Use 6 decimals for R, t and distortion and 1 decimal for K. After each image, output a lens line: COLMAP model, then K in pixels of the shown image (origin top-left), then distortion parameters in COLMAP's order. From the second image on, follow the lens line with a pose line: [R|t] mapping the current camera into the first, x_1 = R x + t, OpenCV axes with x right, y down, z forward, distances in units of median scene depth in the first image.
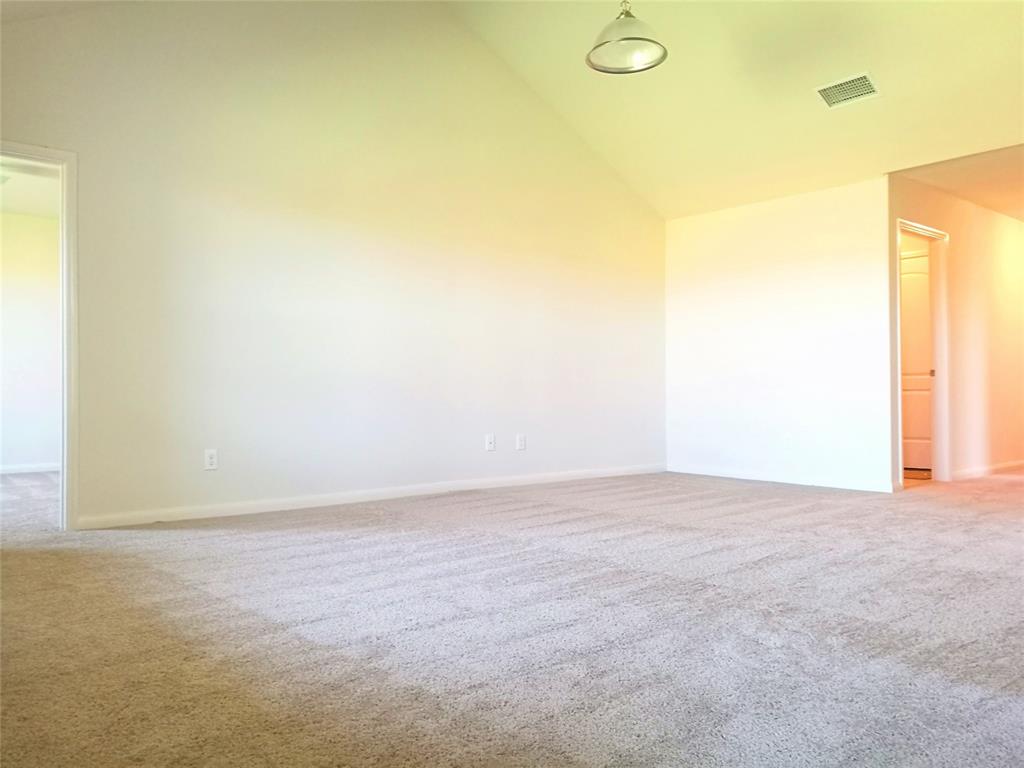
lens RADIAL K [[793.8, 0, 512.0], [0, 793.8, 384.0], [0, 0, 1]] dist [0.004806, -0.065705]
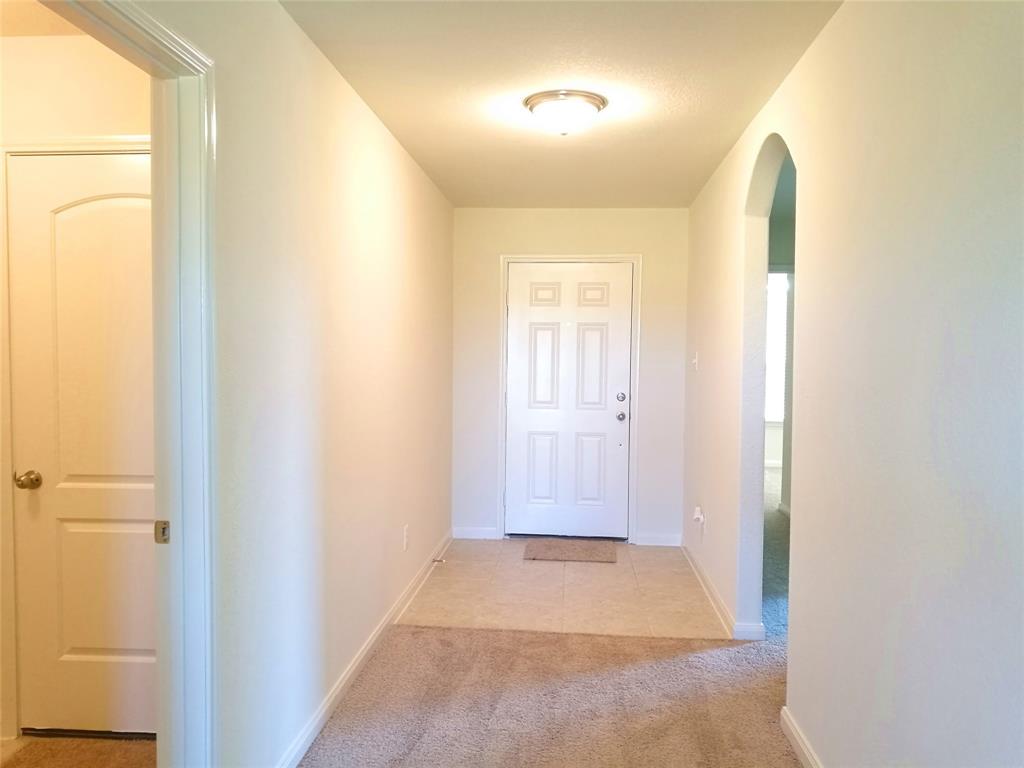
lens RADIAL K [[793.8, 0, 512.0], [0, 793.8, 384.0], [0, 0, 1]] dist [0.004806, -0.065705]
pose [[0.609006, -0.021583, 0.792872, 0.359563], [-0.028029, 0.998420, 0.048708, -0.084373], [-0.792670, -0.051887, 0.607439, 0.684755]]
